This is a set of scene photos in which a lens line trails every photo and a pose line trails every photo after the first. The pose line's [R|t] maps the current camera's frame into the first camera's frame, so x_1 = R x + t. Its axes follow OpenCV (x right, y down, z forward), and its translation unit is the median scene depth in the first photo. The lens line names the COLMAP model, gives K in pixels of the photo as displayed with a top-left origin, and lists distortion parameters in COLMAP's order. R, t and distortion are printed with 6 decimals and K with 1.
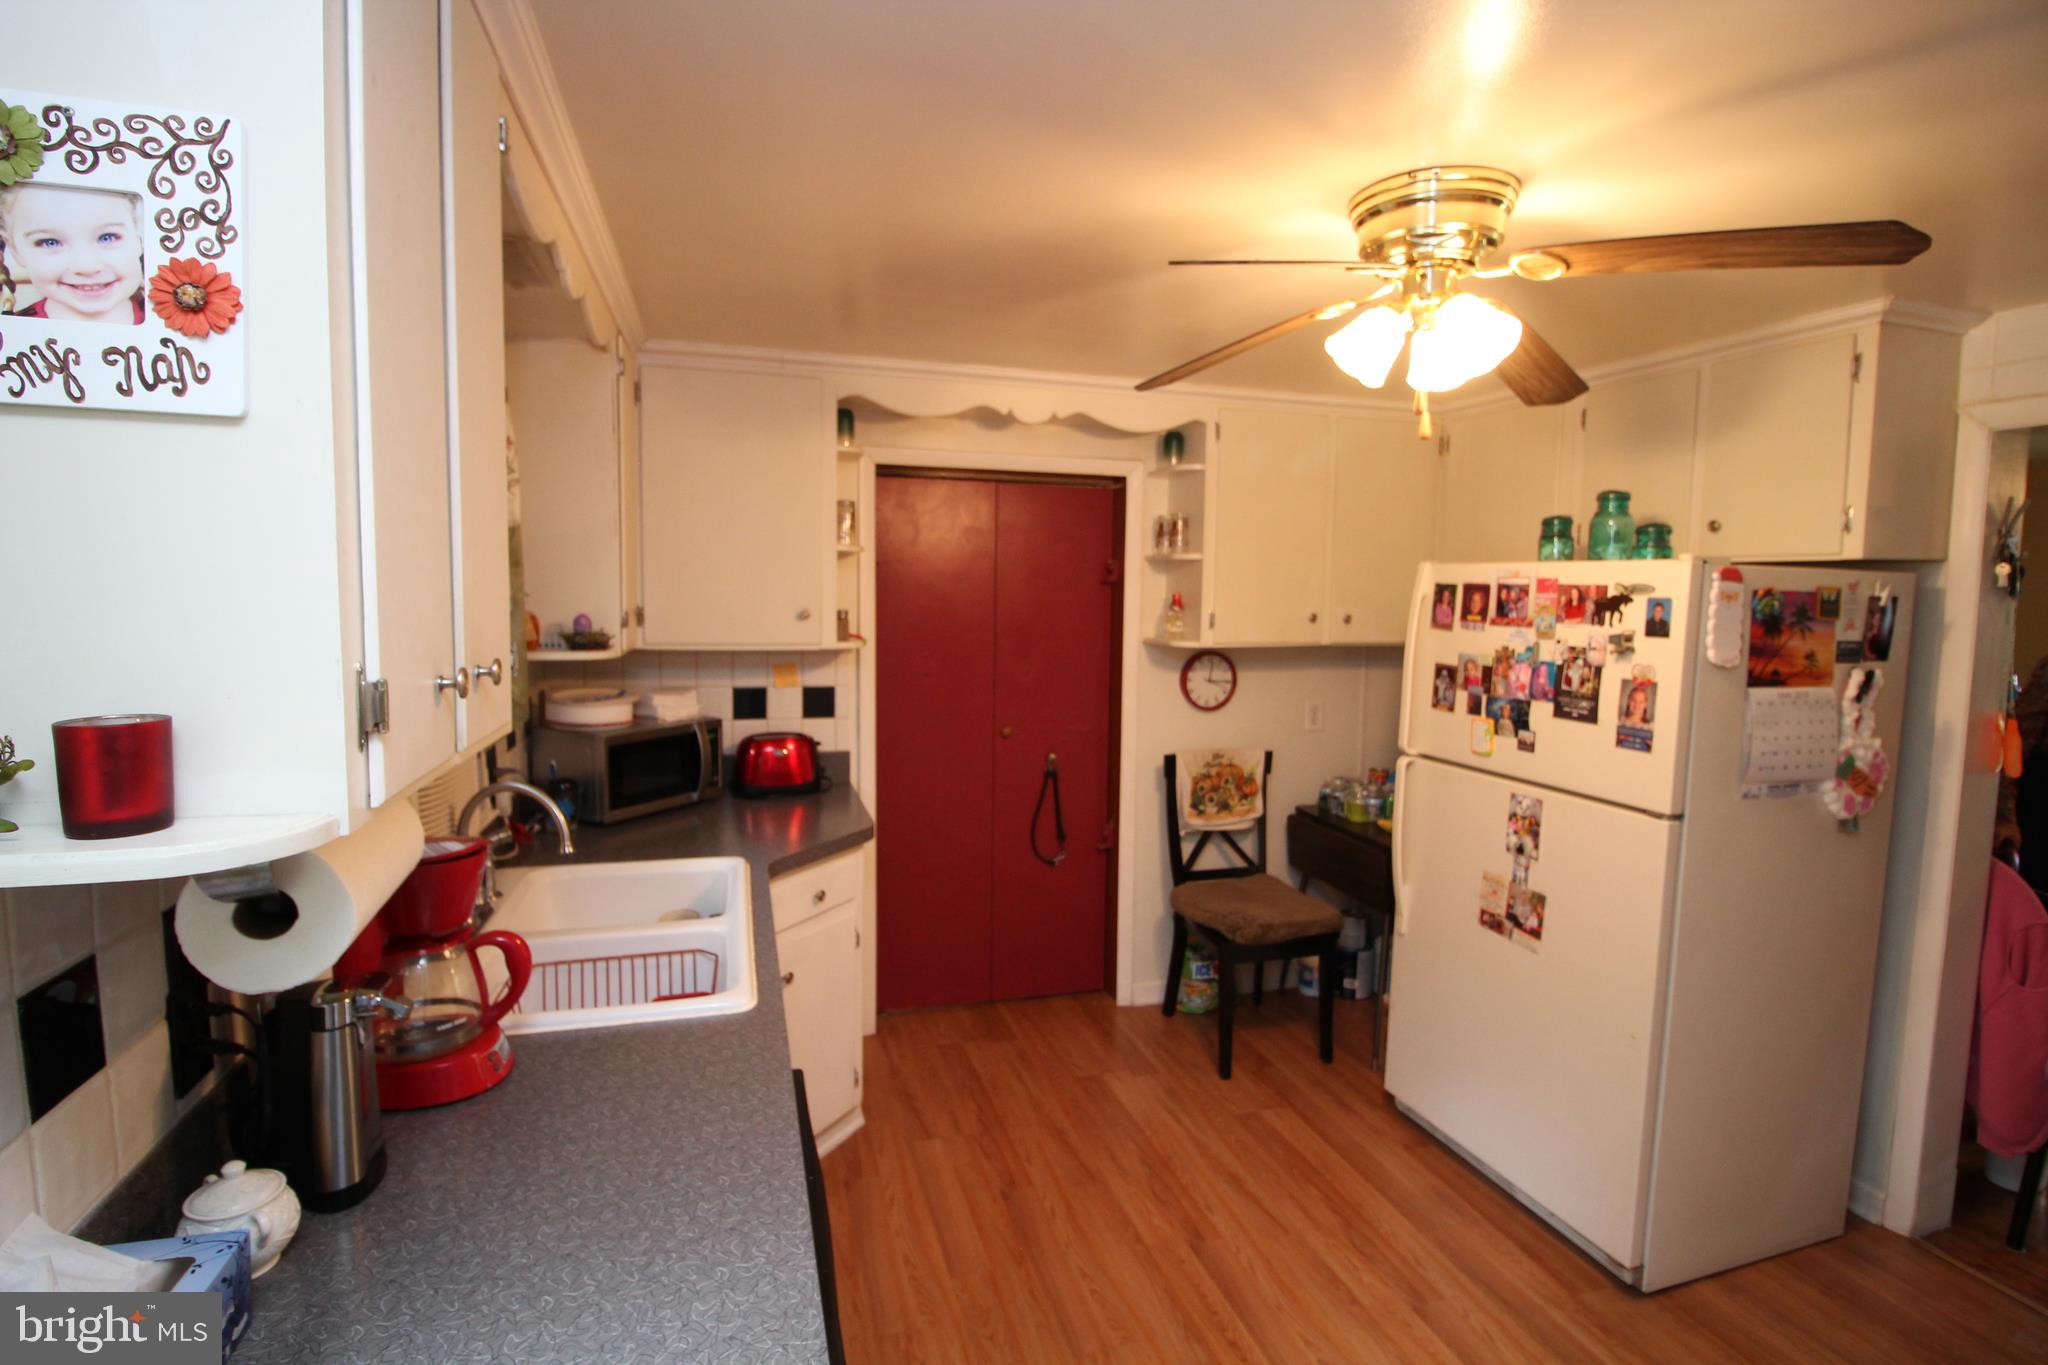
lens RADIAL K [[950.4, 0, 1022.3], [0, 950.4, 668.5], [0, 0, 1]] dist [0.001057, -0.013242]
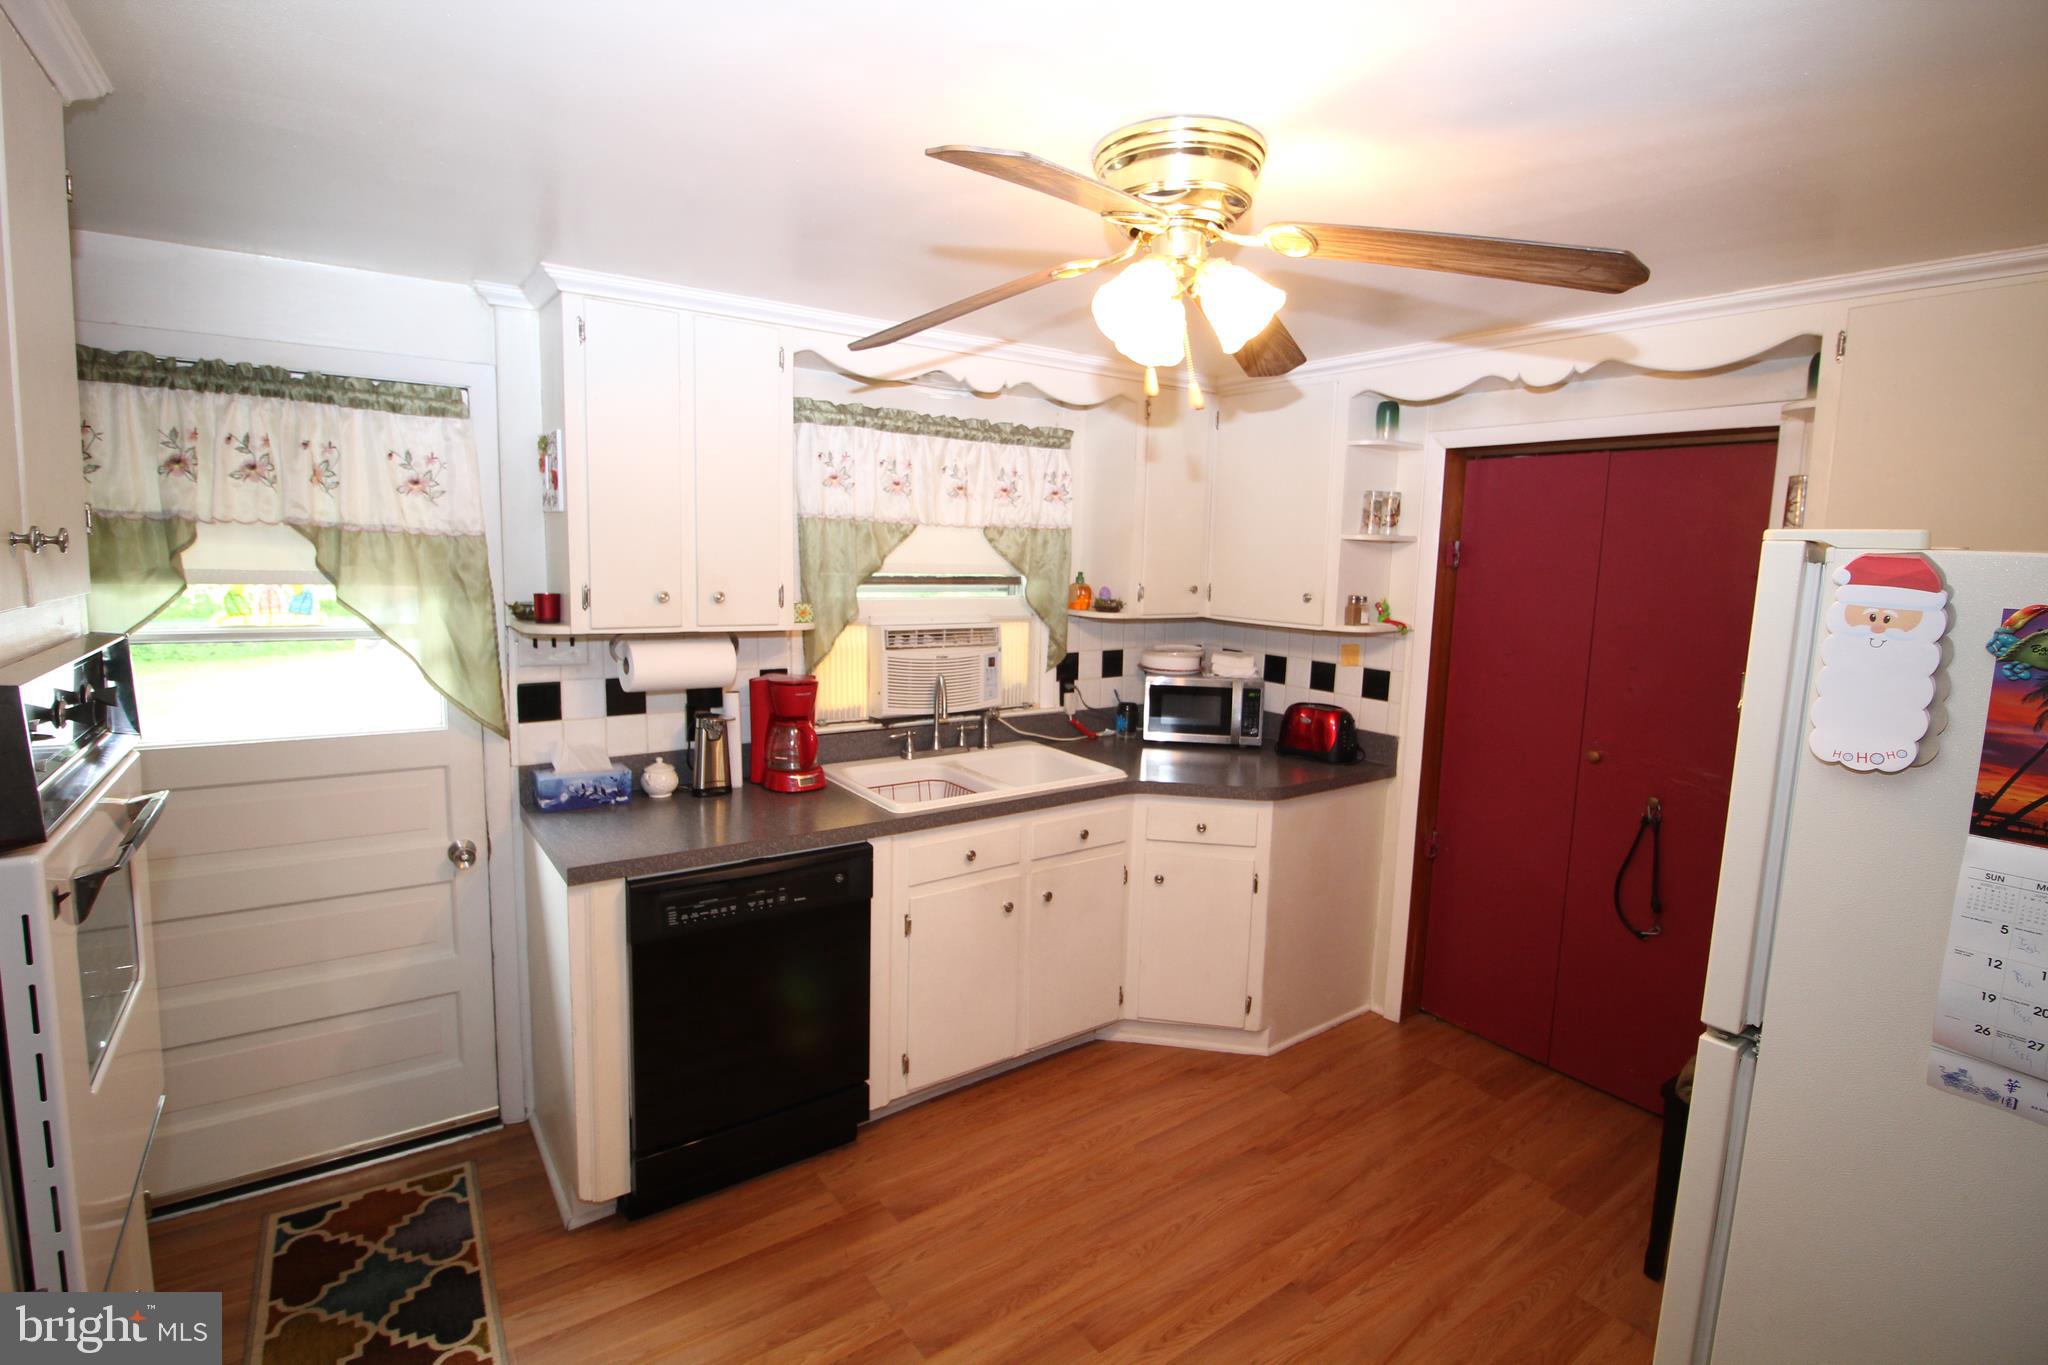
lens RADIAL K [[953.2, 0, 1042.6], [0, 953.2, 665.4], [0, 0, 1]] dist [-0.035178, -0.000294]
pose [[0.356163, 0.111761, -0.927716, 0.716473], [-0.107647, 0.991119, 0.078072, -0.031129], [0.928202, 0.072060, 0.365031, 0.321950]]
